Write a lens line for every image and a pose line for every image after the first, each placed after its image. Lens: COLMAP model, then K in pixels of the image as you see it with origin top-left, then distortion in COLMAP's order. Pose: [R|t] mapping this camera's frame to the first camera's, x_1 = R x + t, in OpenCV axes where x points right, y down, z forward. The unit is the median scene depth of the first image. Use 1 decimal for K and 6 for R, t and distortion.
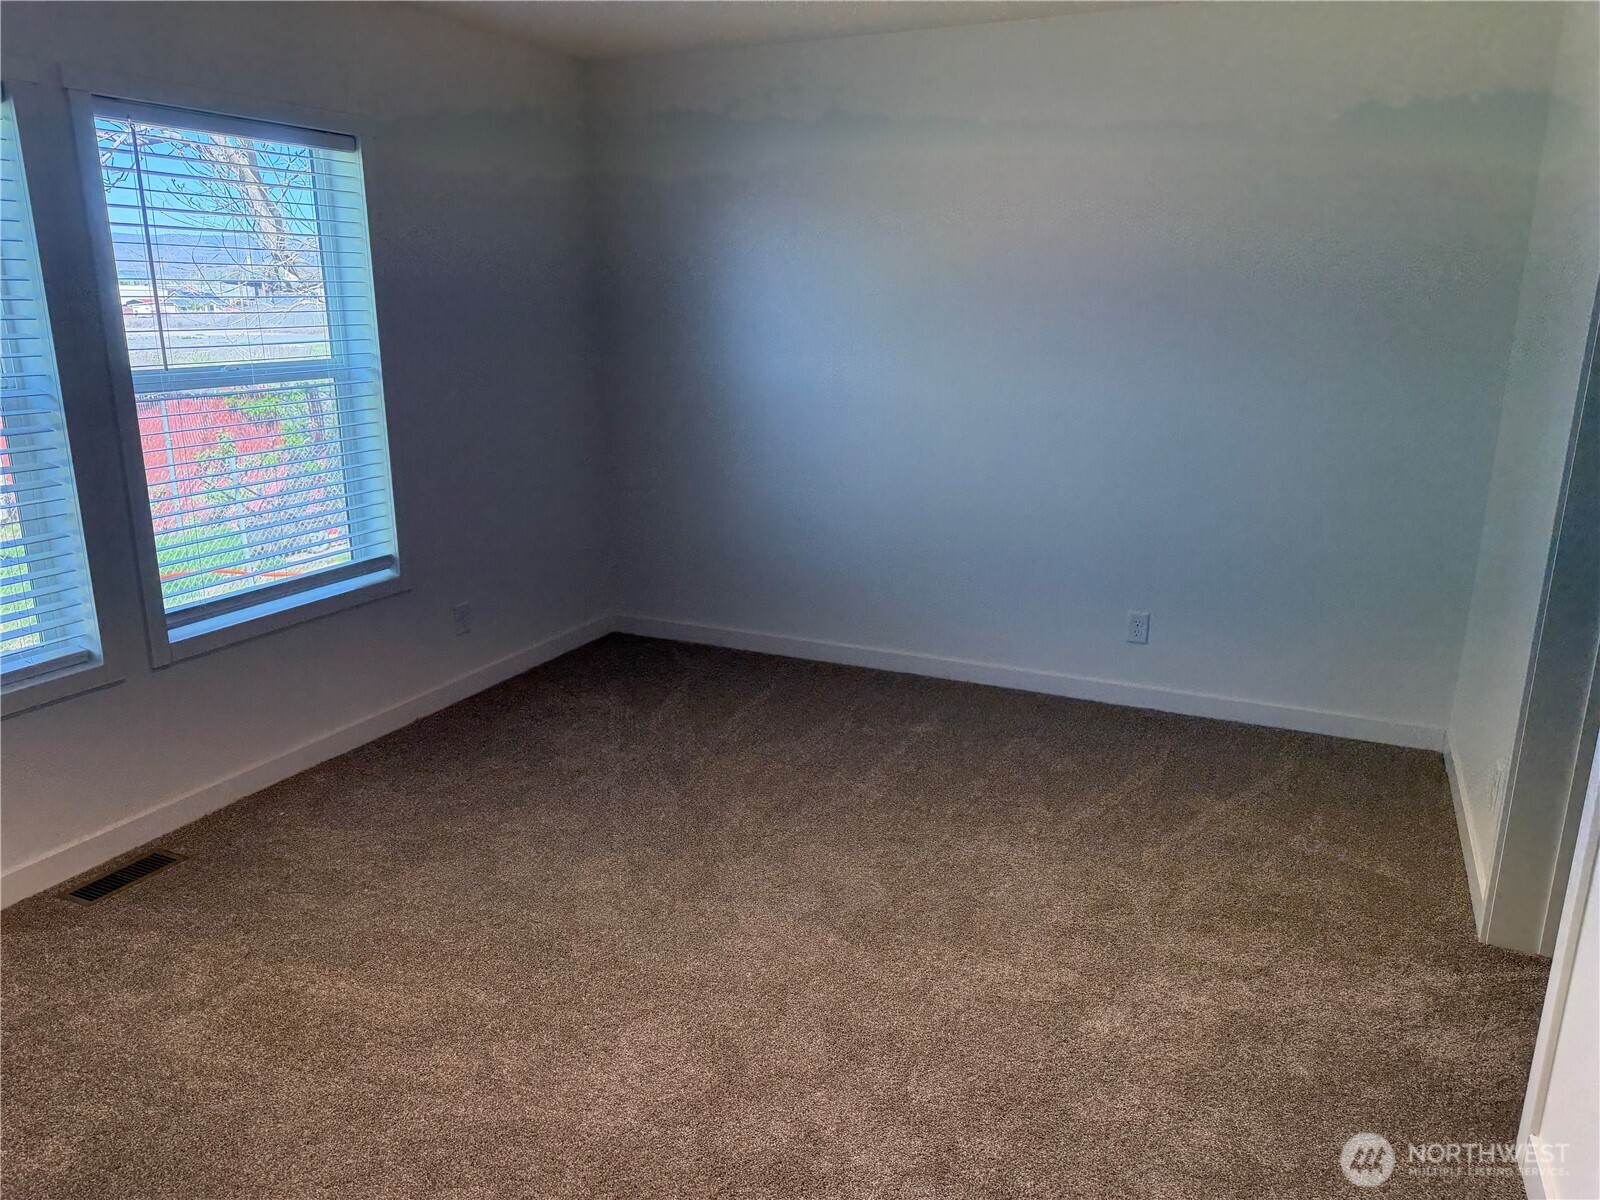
lens RADIAL K [[1118.7, 0, 802.9], [0, 1118.7, 602.5], [0, 0, 1]] dist [0.036262, -0.049675]
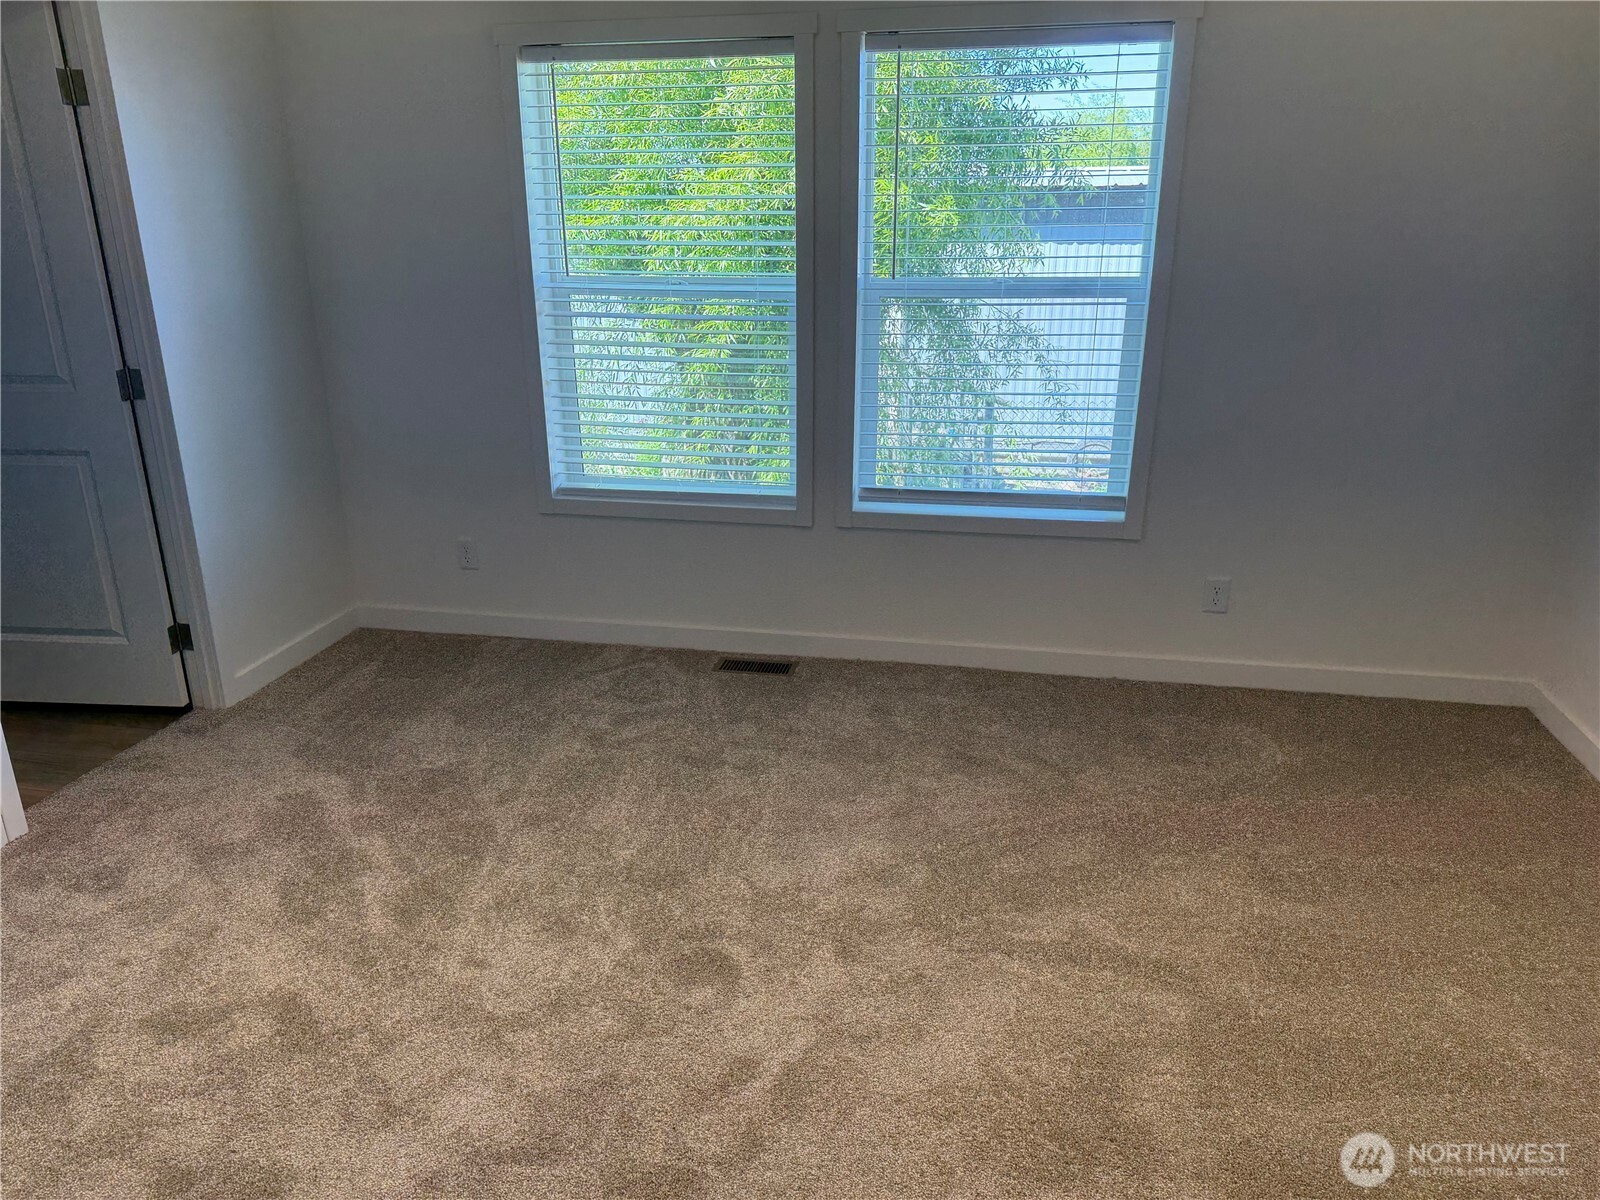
lens RADIAL K [[1118.7, 0, 799.2], [0, 1118.7, 606.5], [0, 0, 1]] dist [0.036262, -0.049675]
pose [[0.241394, 0.313615, -0.918354, 0.542544], [-0.249264, 0.934627, 0.253652, -0.153329], [0.937868, 0.167683, 0.303787, 0.598913]]
